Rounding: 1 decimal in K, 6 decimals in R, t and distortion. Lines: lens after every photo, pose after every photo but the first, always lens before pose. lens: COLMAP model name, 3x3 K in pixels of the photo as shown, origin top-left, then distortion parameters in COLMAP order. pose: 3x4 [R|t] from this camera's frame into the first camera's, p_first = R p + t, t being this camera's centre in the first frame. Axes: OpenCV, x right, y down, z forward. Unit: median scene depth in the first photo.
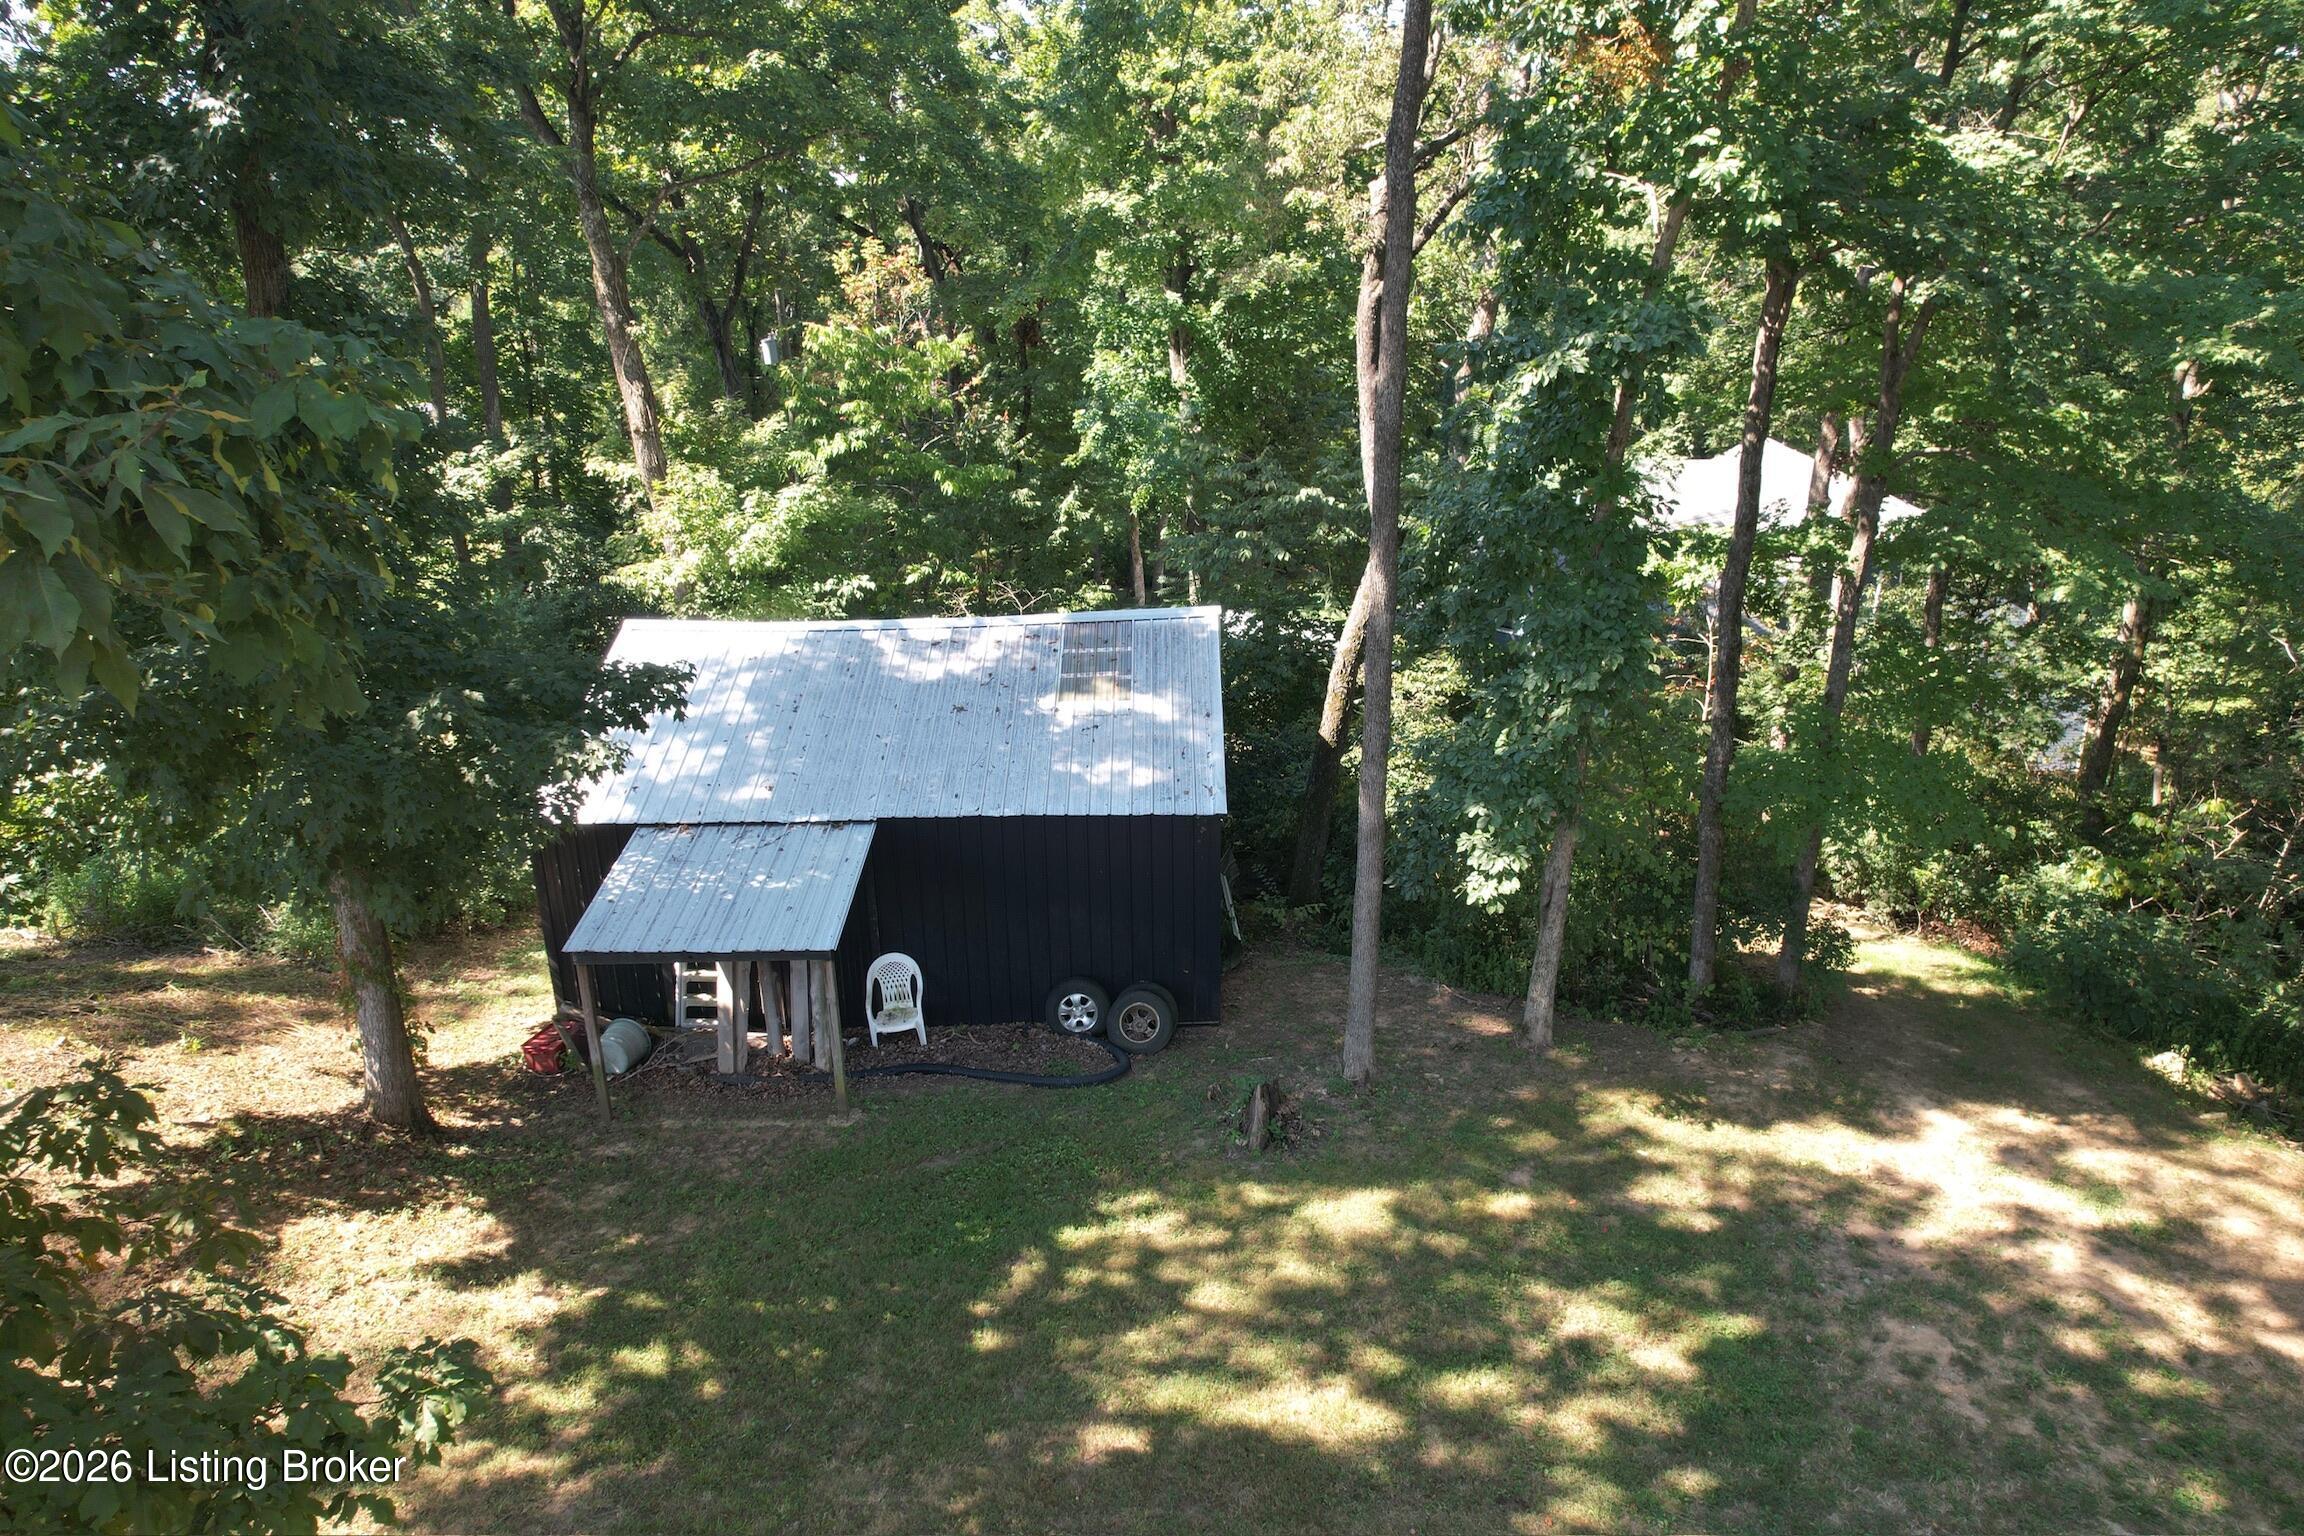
lens RADIAL K [[1491.5, 0, 1156.0], [0, 1491.5, 772.0], [0, 0, 1]] dist [-0.067258, 0.063673]
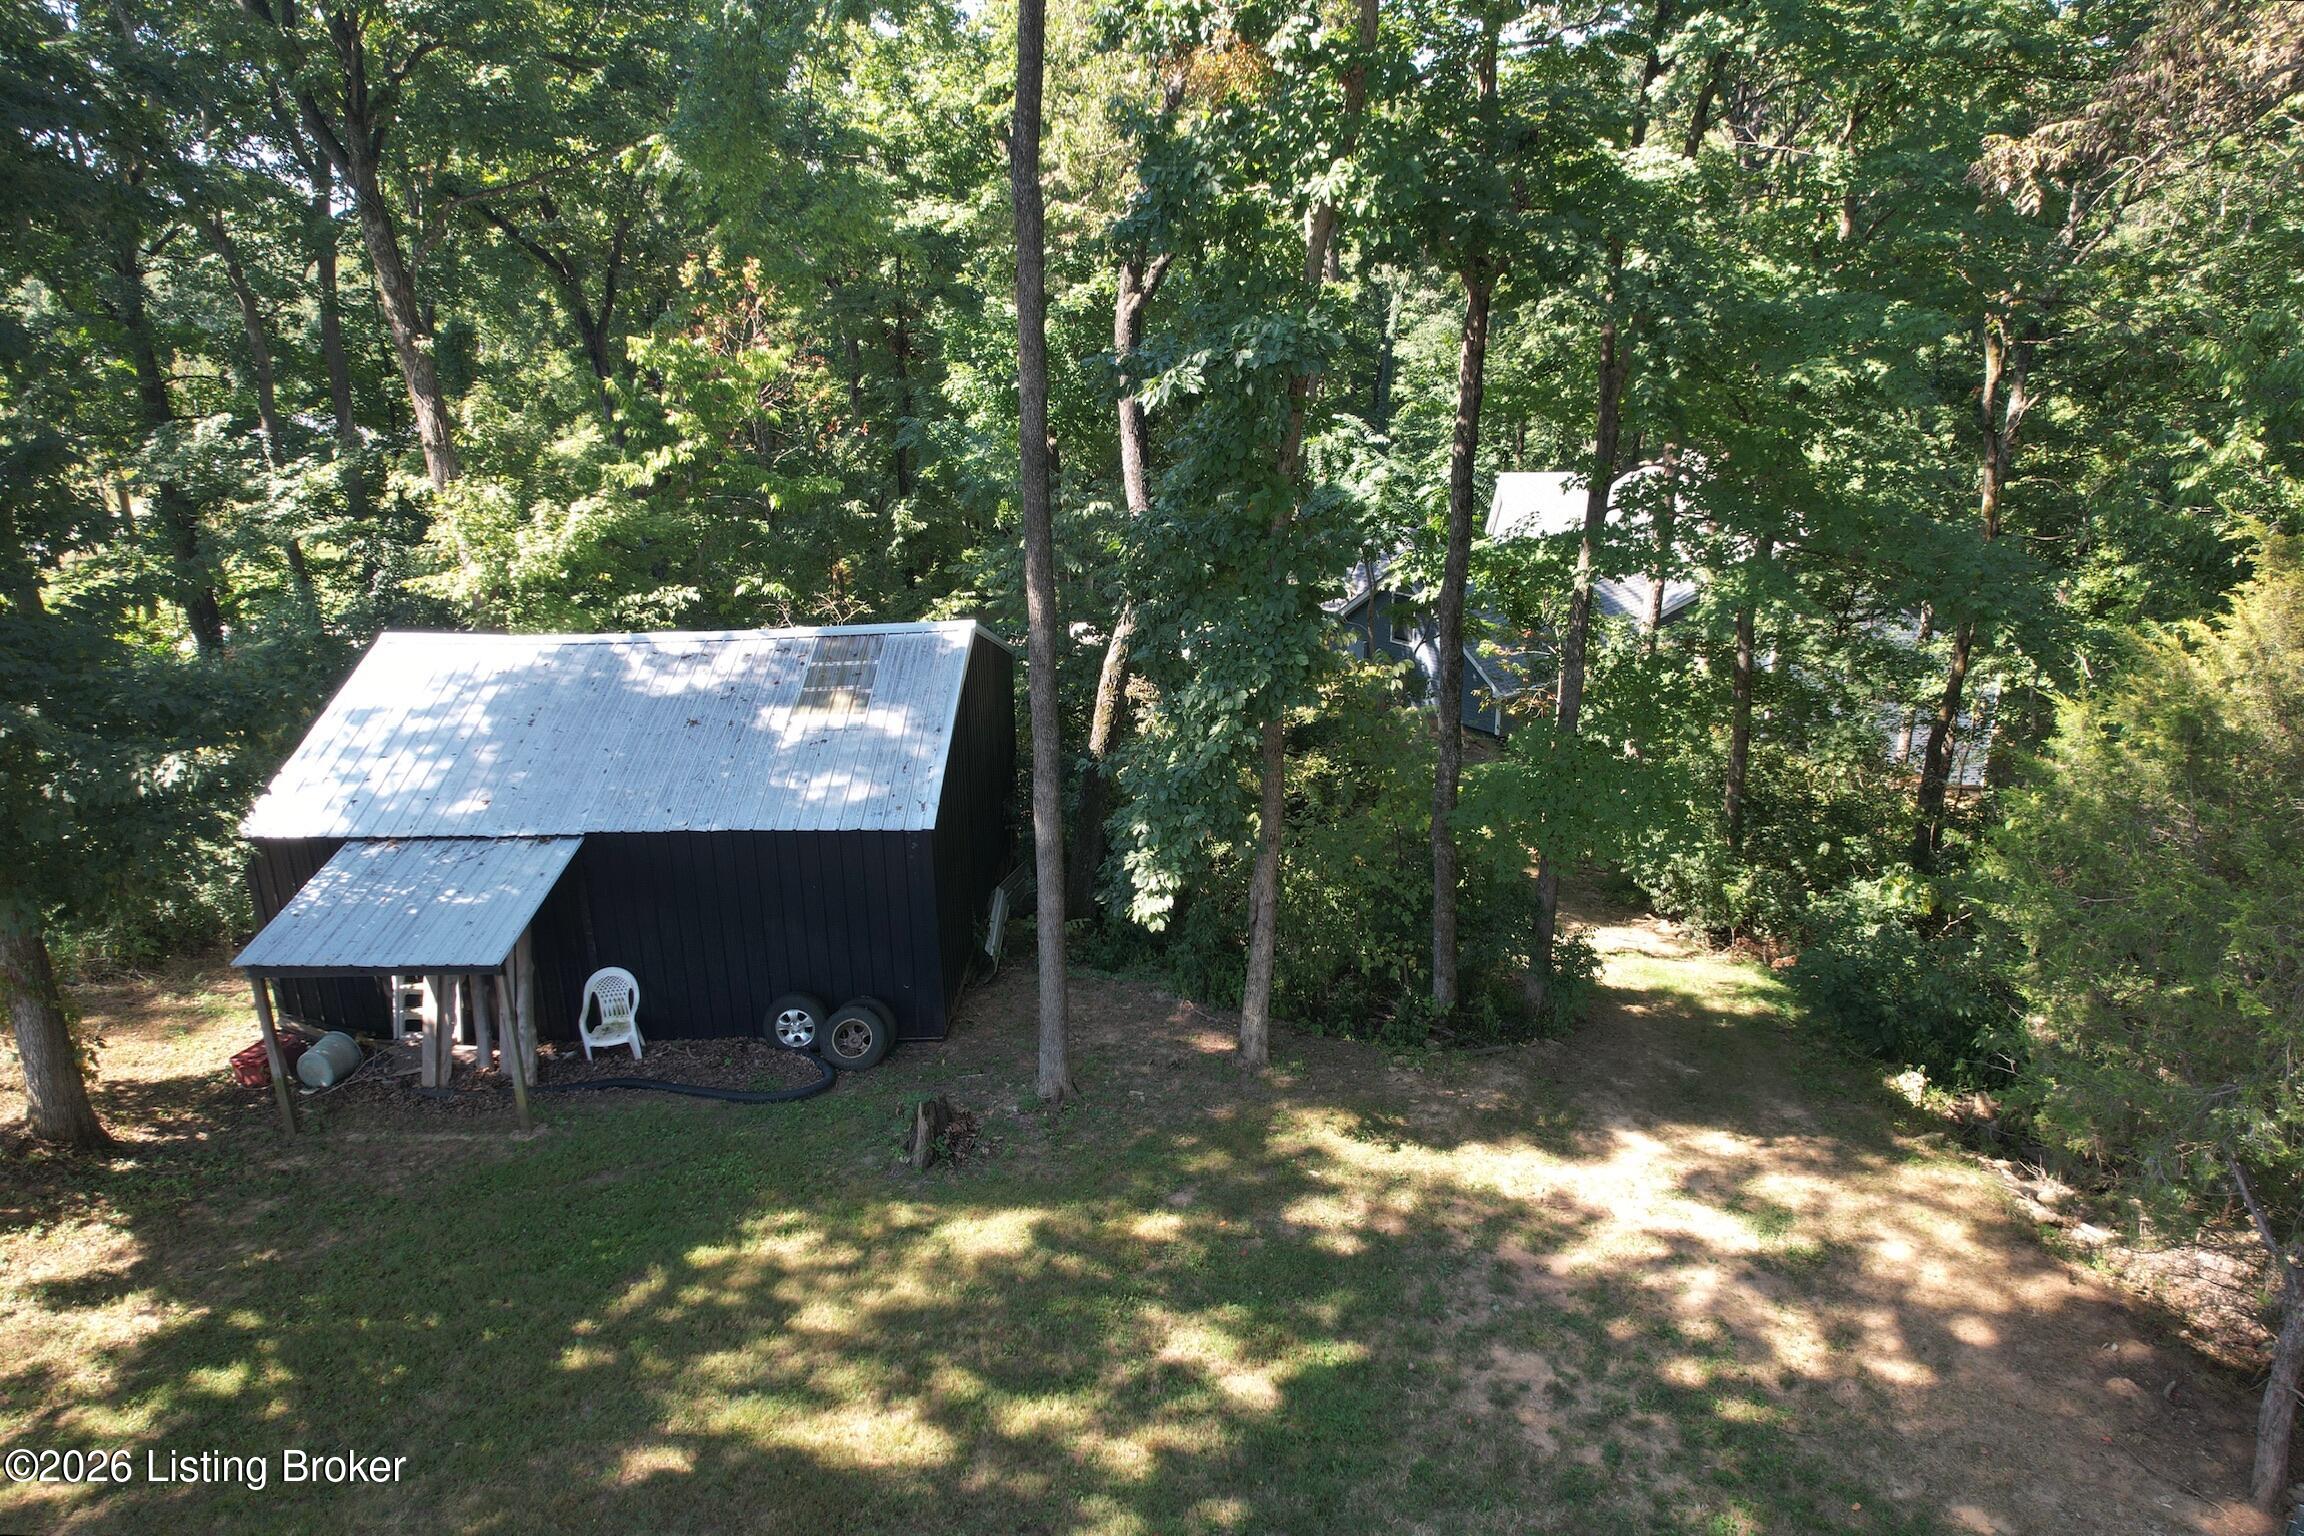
lens RADIAL K [[1491.5, 0, 1156.0], [0, 1491.5, 772.0], [0, 0, 1]] dist [-0.067258, 0.063673]
pose [[0.999996, 0.002364, -0.001689, 0.208139], [-0.002374, 0.999980, -0.005897, -0.005138], [0.001675, 0.005901, 0.999981, 0.004664]]
